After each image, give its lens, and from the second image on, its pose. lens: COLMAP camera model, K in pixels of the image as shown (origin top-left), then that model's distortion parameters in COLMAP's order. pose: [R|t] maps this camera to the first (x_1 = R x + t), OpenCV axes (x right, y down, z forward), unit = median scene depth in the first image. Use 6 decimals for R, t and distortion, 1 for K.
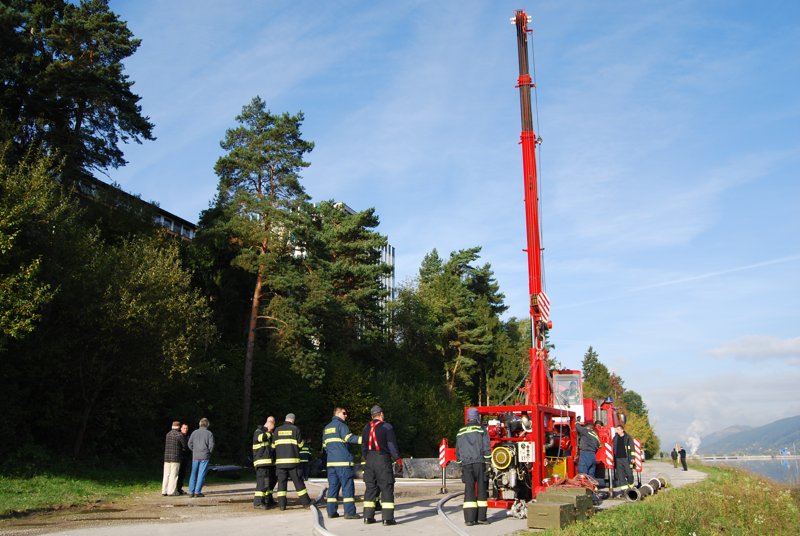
lens RADIAL K [[633.0, 0, 400.0], [0, 633.0, 268.0], [0, 0, 1]] dist [-0.076304, 0.004573]
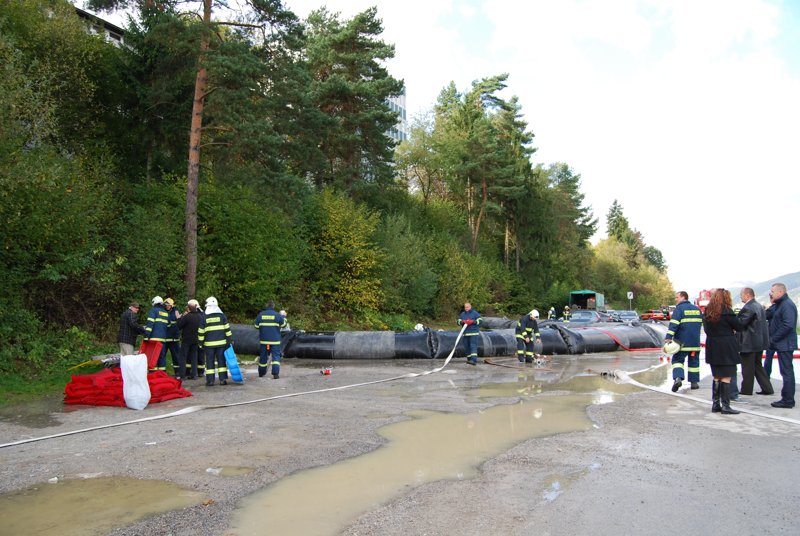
lens RADIAL K [[619.9, 0, 395.2], [0, 619.9, 257.3], [0, 0, 1]] dist [-0.077821, 0.013367]
pose [[0.999266, -0.021204, -0.031895, -0.000659], [0.027141, 0.979607, 0.199084, 0.040020], [0.027023, -0.199804, 0.979463, 0.154706]]
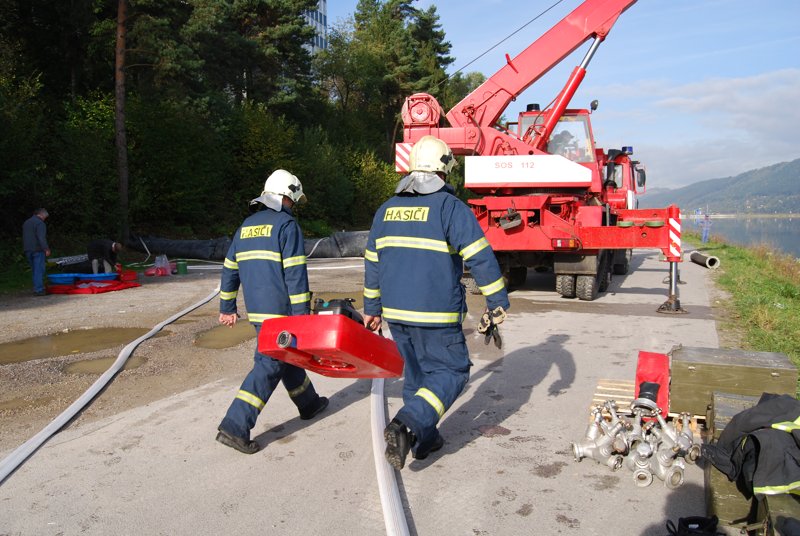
lens RADIAL K [[619.9, 0, 395.2], [0, 619.9, 257.3], [0, 0, 1]] dist [-0.077821, 0.013367]
pose [[0.996087, -0.031778, 0.082462, 0.007645], [0.001212, 0.937939, 0.346797, 0.027439], [-0.088365, -0.345340, 0.934308, 0.111708]]
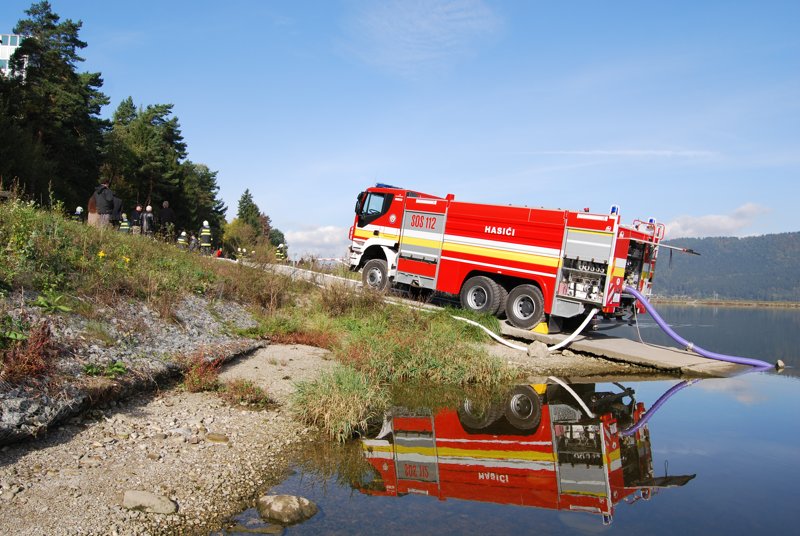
lens RADIAL K [[619.9, 0, 395.2], [0, 619.9, 257.3], [0, 0, 1]] dist [-0.077821, 0.013367]
pose [[0.856421, 0.049430, 0.513907, -0.100494], [-0.173277, 0.965188, 0.195928, -0.055499], [-0.486332, -0.256845, 0.835172, -0.282007]]
